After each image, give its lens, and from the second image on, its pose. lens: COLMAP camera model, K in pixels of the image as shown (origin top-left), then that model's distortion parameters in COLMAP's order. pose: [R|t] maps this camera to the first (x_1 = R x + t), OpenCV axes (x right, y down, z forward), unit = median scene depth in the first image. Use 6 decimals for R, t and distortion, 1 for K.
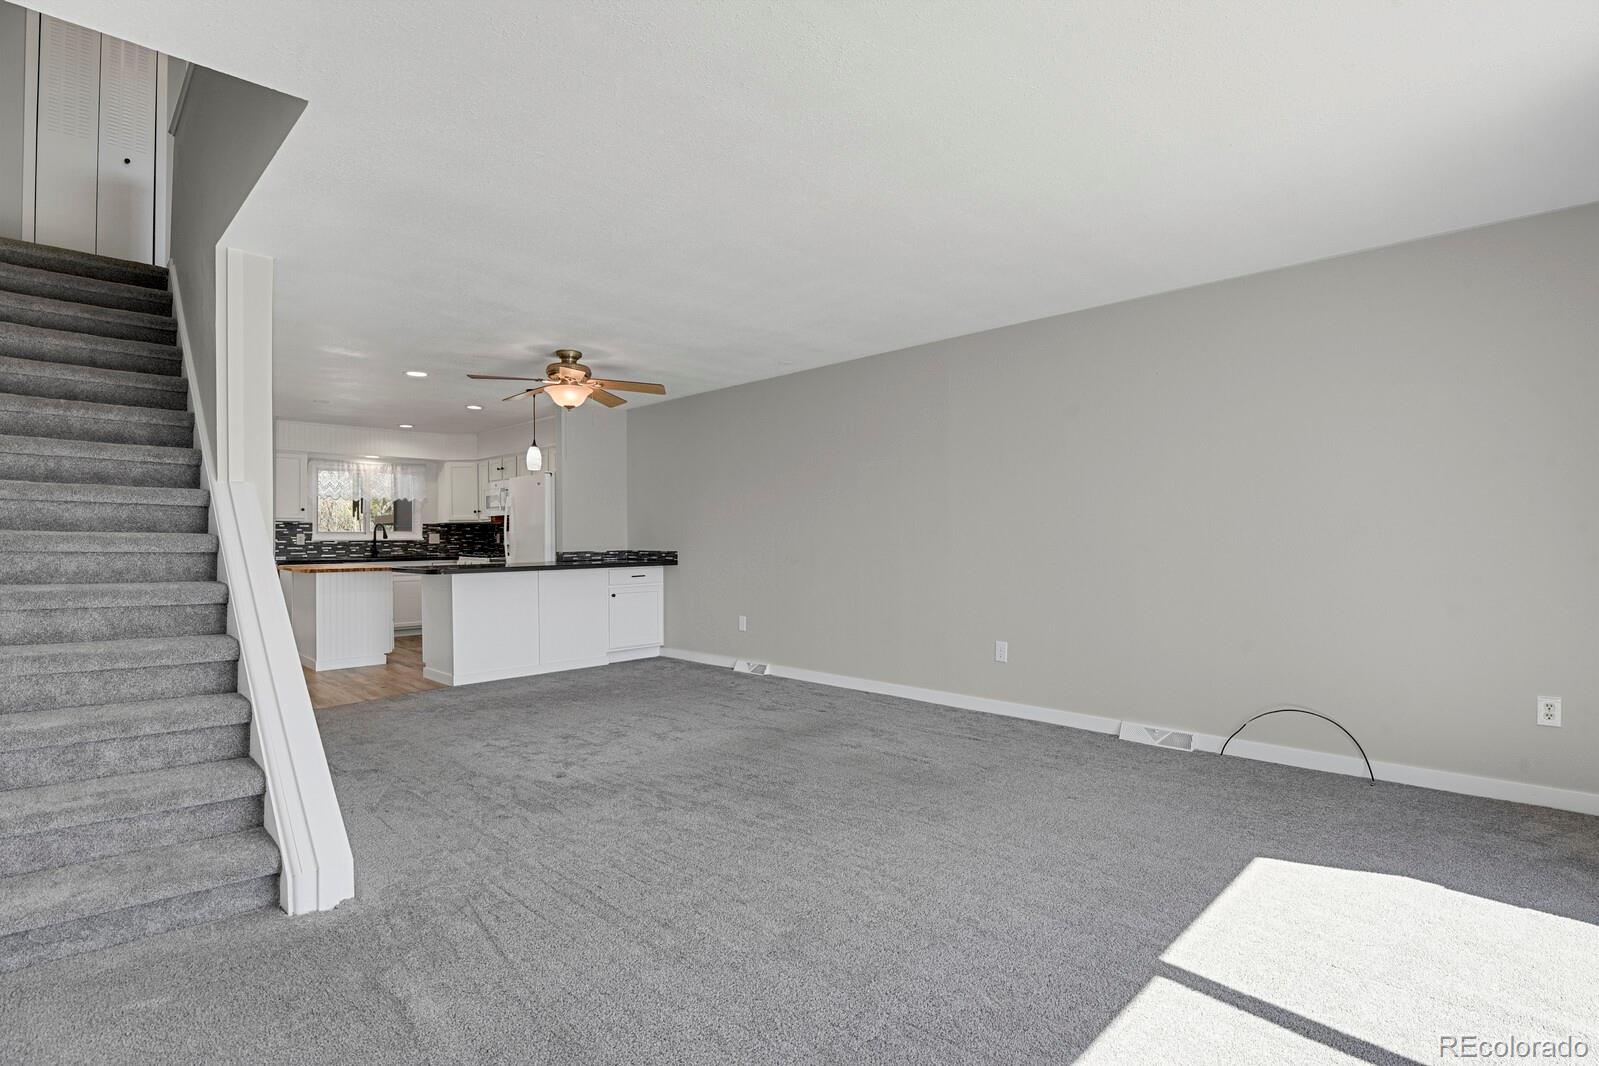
lens RADIAL K [[782.5, 0, 800.6], [0, 782.5, 533.9], [0, 0, 1]] dist [-0.023963, -0.002125]
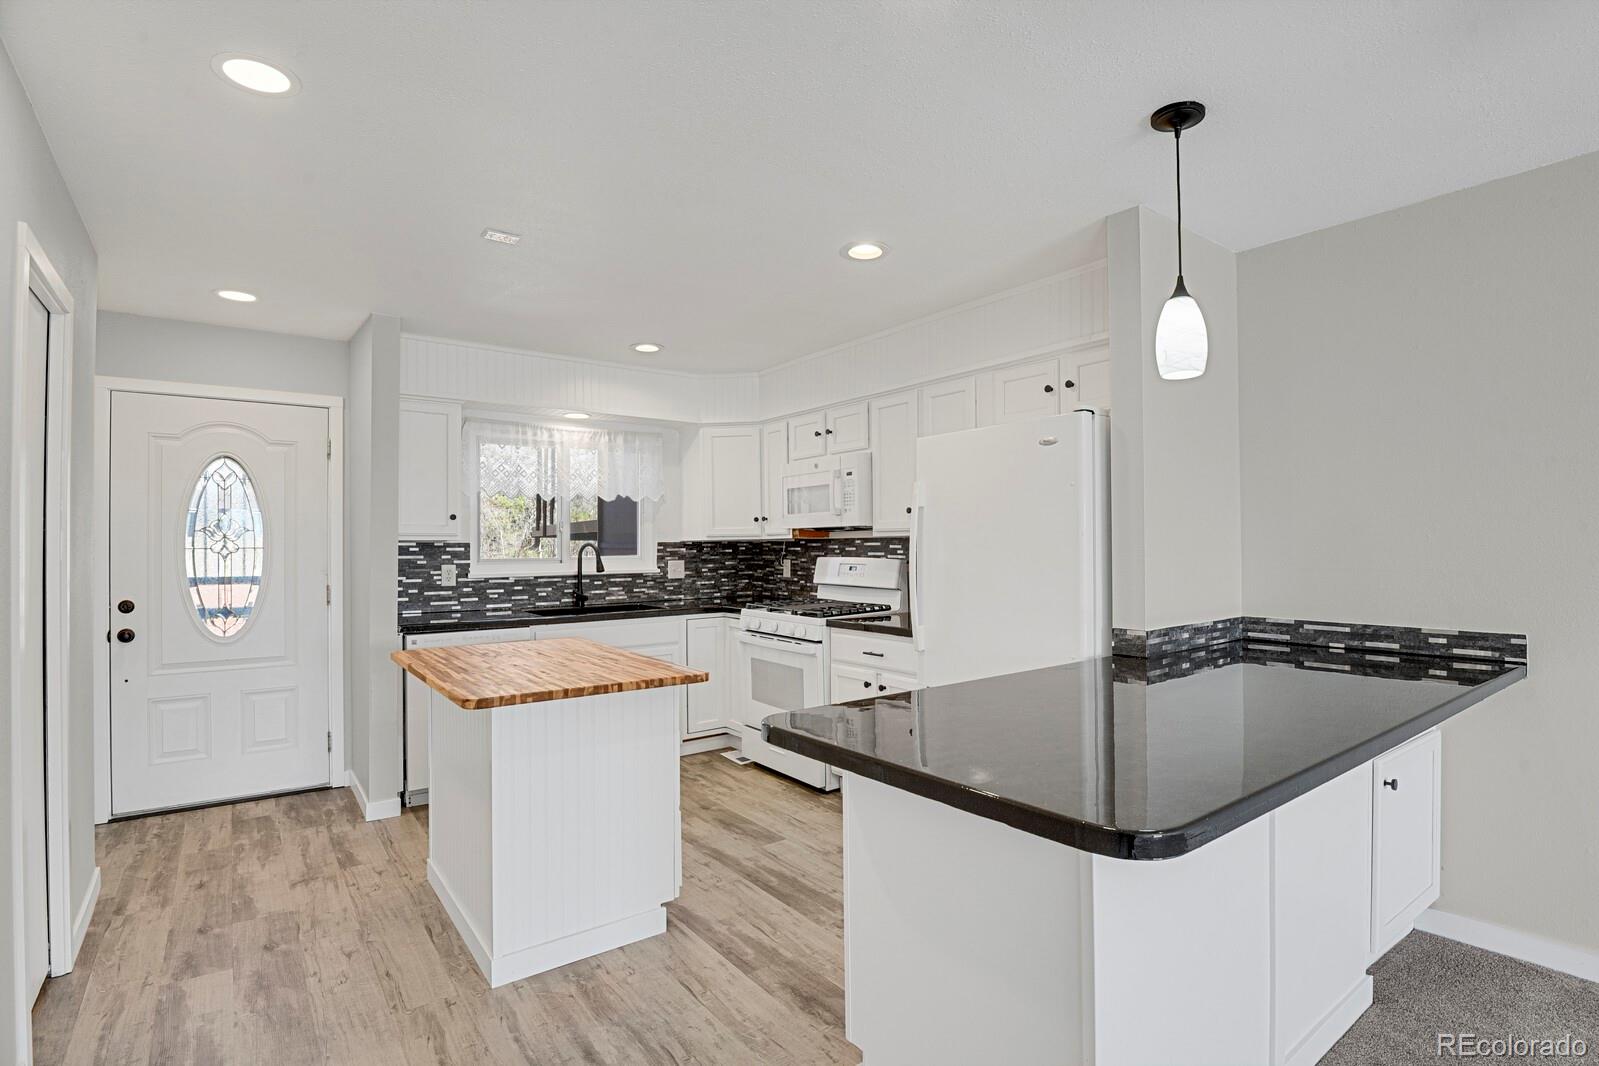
lens RADIAL K [[782.5, 0, 802.9], [0, 782.5, 534.8], [0, 0, 1]] dist [-0.023963, -0.002125]
pose [[0.989175, -0.004338, -0.146679, -0.330364], [0.003021, 0.999953, -0.009204, -0.014153], [0.146712, 0.008661, 0.989141, 0.512594]]
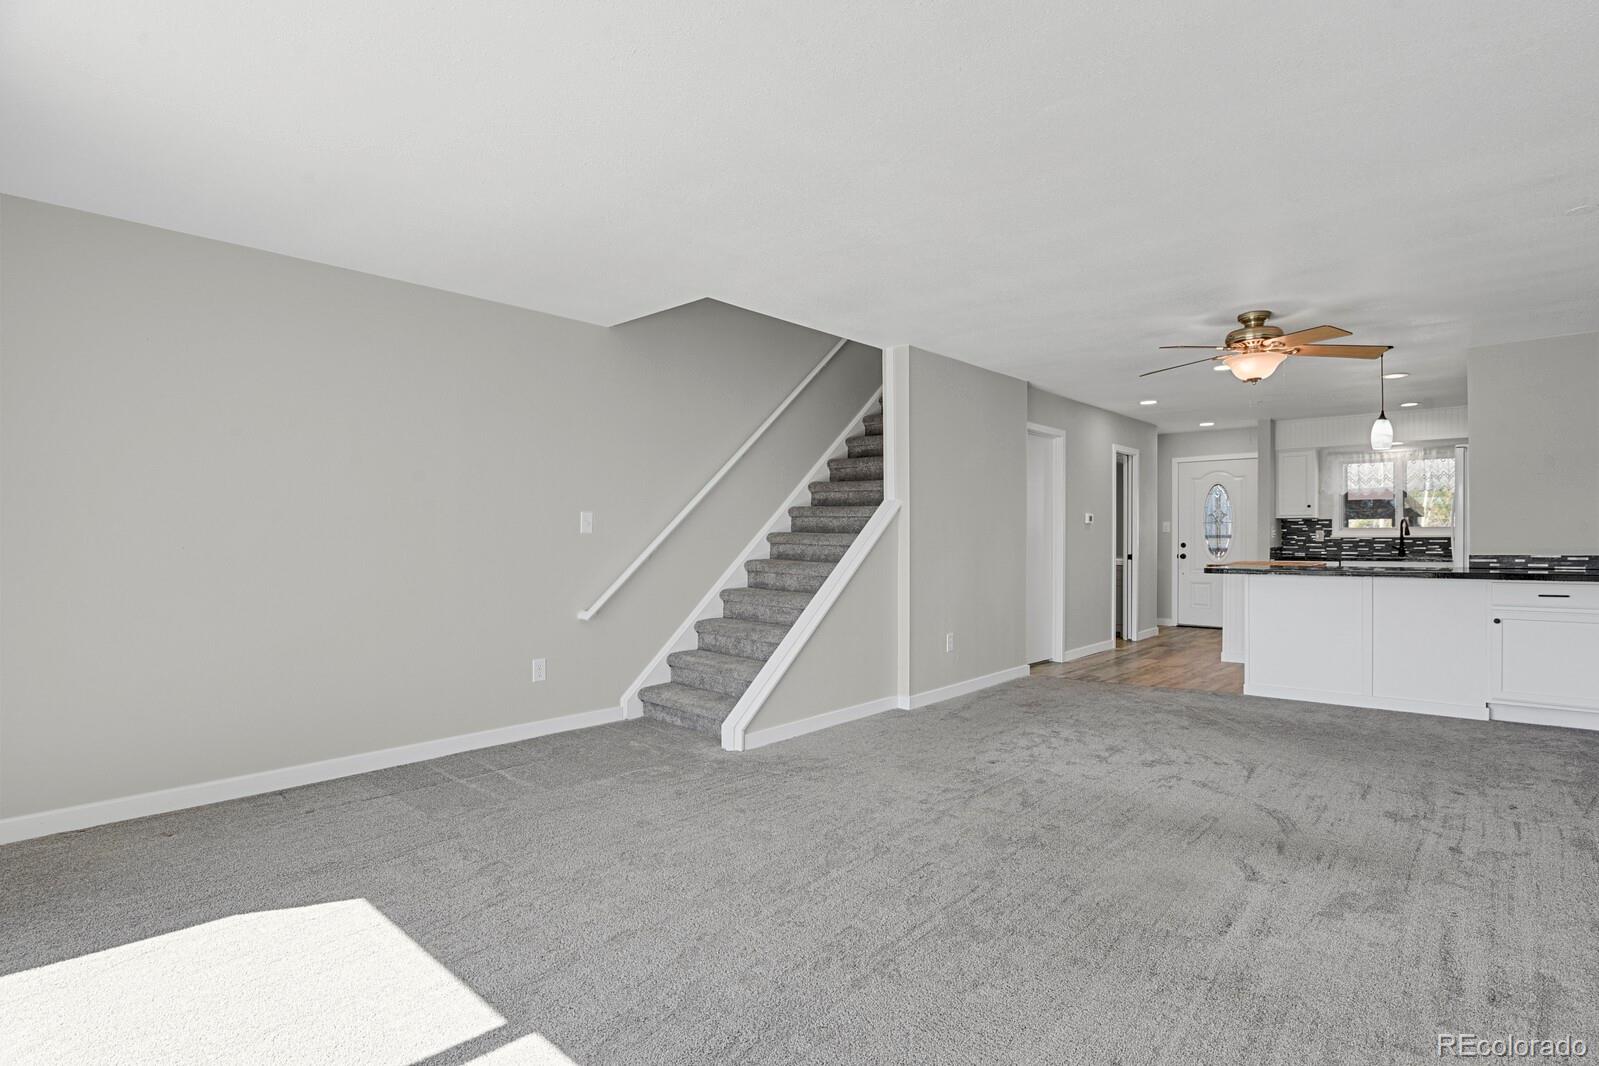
lens RADIAL K [[782.5, 0, 806.9], [0, 782.5, 538.3], [0, 0, 1]] dist [-0.023963, -0.002125]
pose [[0.043545, 0.005928, -0.999034, 0.309698], [0.007607, 0.999951, 0.006265, -0.001079], [0.999023, -0.007873, 0.043497, 0.294788]]
